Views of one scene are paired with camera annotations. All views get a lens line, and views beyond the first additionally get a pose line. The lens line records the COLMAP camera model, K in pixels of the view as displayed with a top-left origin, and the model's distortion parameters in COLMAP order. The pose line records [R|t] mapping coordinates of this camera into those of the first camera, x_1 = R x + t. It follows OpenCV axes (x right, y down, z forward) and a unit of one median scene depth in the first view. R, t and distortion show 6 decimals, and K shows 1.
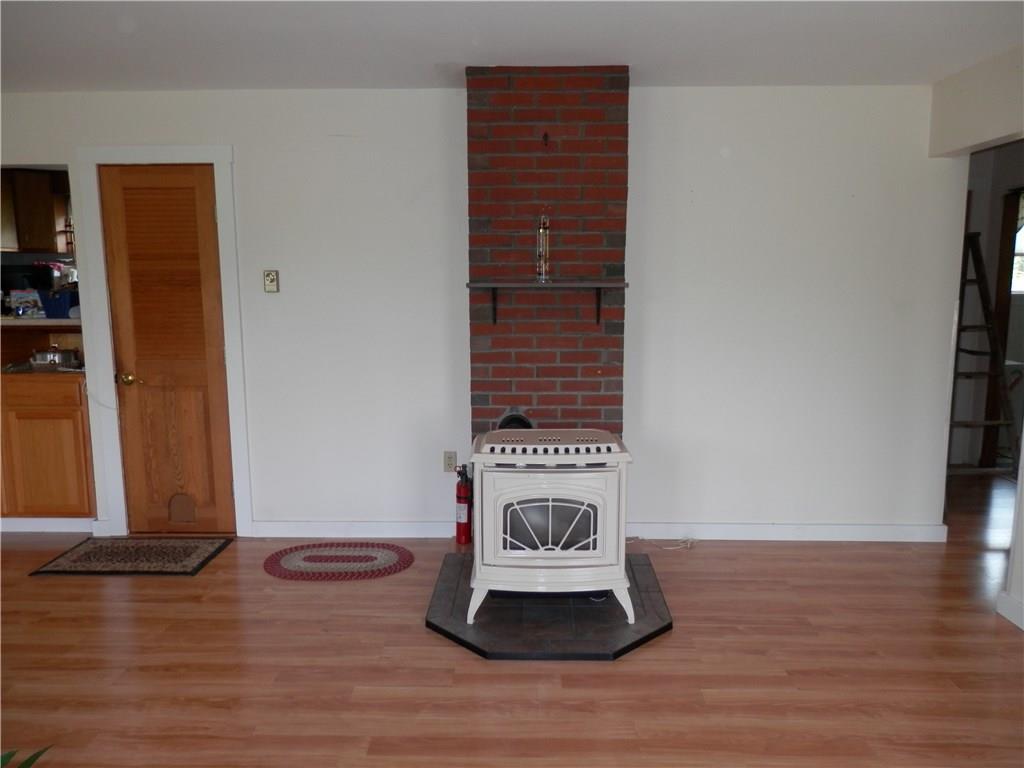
lens RADIAL K [[715.1, 0, 512.0], [0, 715.1, 384.0], [0, 0, 1]] dist [0.000875, 0.005593]
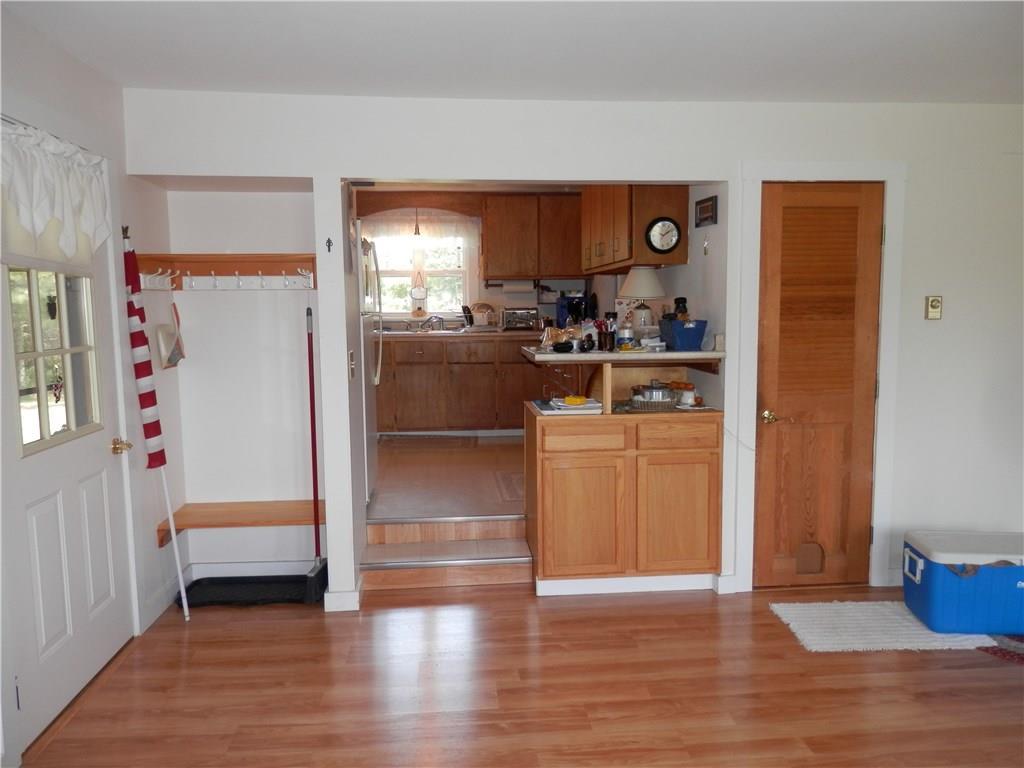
lens RADIAL K [[715.1, 0, 512.0], [0, 715.1, 384.0], [0, 0, 1]] dist [0.000875, 0.005593]
pose [[0.994245, -0.018069, 0.105592, -0.959091], [0.022582, 0.998875, -0.041702, -0.017867], [-0.104720, 0.043847, 0.993535, 0.136750]]
